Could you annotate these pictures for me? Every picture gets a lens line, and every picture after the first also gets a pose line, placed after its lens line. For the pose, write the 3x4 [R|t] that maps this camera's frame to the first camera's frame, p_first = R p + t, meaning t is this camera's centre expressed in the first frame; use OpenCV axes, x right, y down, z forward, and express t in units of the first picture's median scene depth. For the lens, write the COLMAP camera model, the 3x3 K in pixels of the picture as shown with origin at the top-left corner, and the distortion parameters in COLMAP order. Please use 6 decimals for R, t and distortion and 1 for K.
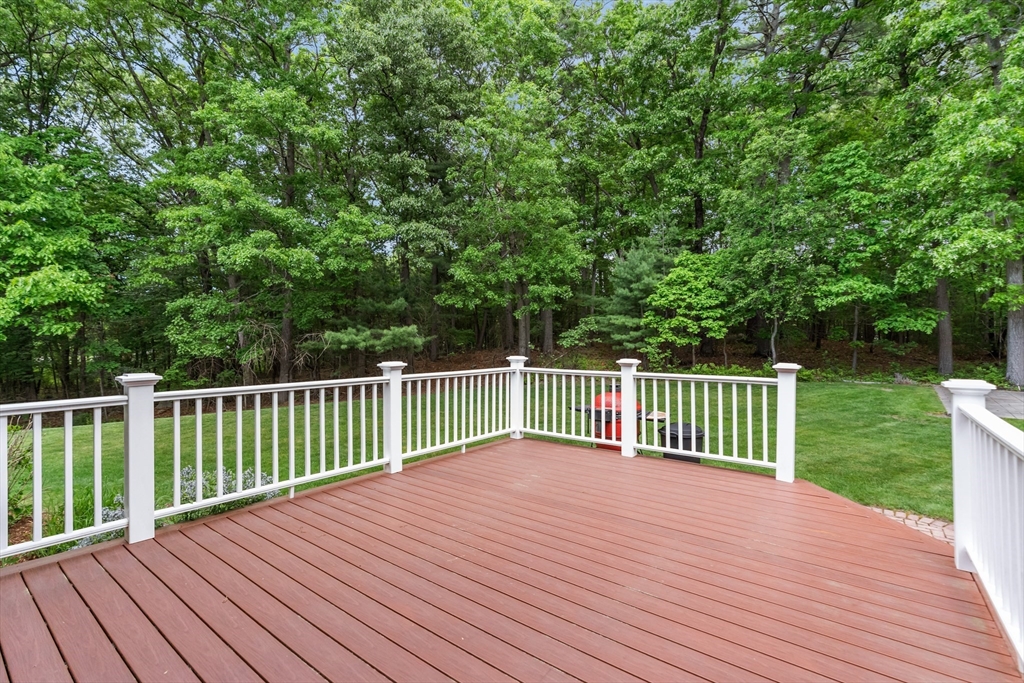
lens RADIAL K [[465.9, 0, 518.7], [0, 465.9, 333.3], [0, 0, 1]] dist [-0.010250, 0.004940]
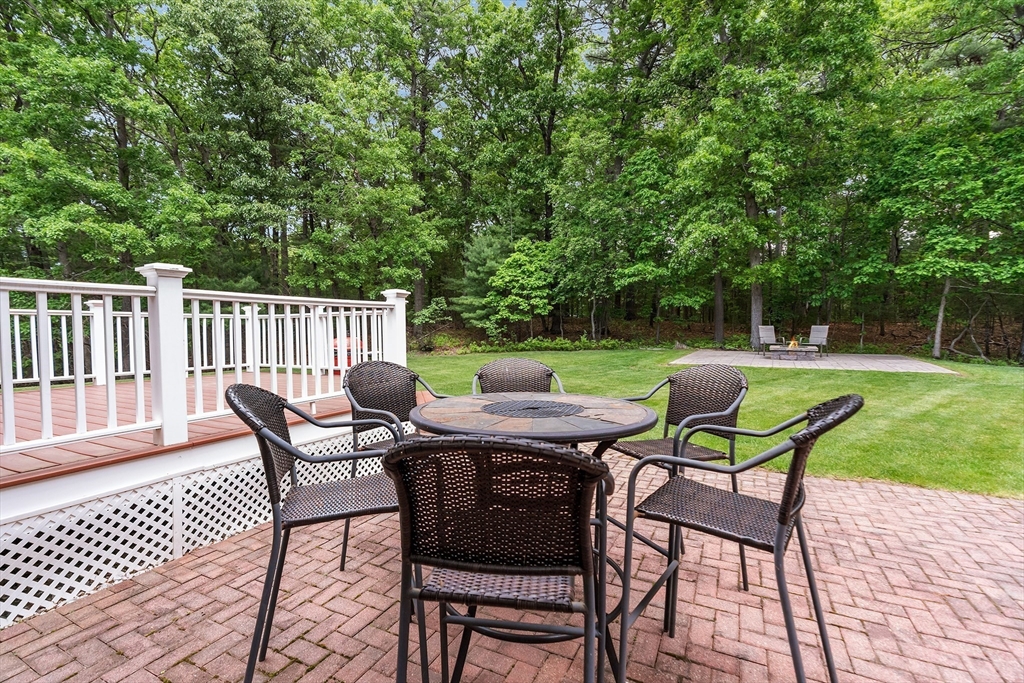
lens RADIAL K [[465.9, 0, 526.7], [0, 465.9, 346.6], [0, 0, 1]] dist [-0.010250, 0.004940]
pose [[0.983979, -0.014222, 0.177716, 0.177142], [0.006269, 0.998957, 0.045233, 0.037314], [-0.178173, -0.043394, 0.983042, -0.129217]]
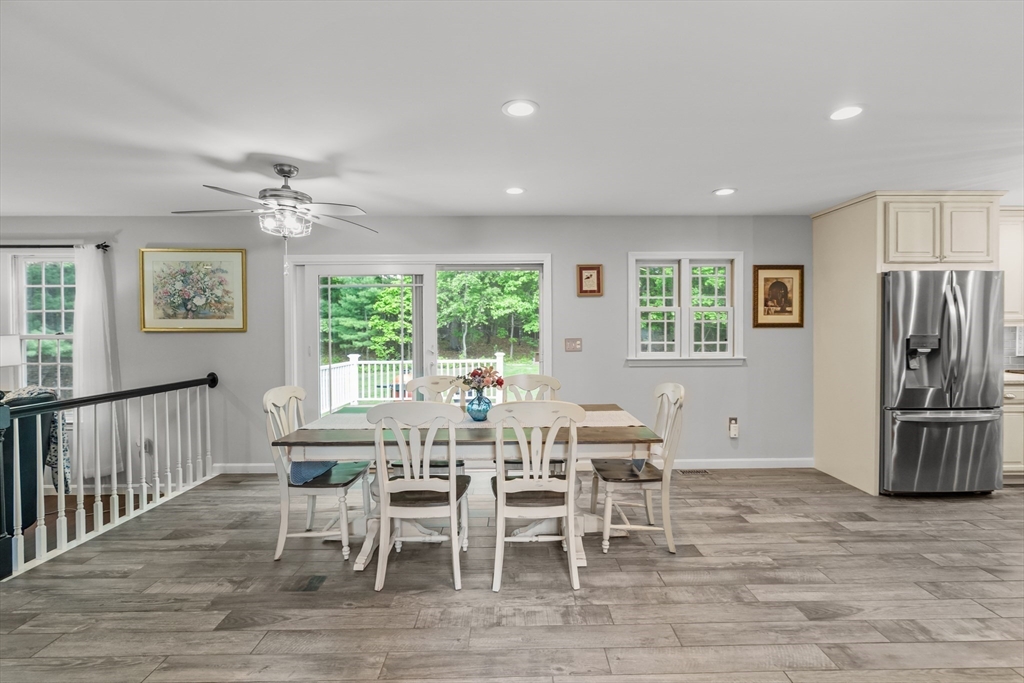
lens RADIAL K [[465.9, 0, 516.9], [0, 465.9, 333.2], [0, 0, 1]] dist [-0.010250, 0.004940]
pose [[0.789689, -0.006414, 0.613474, -0.186018], [0.001543, 0.999963, 0.008469, -0.011729], [-0.613506, -0.005742, 0.789669, -0.199235]]
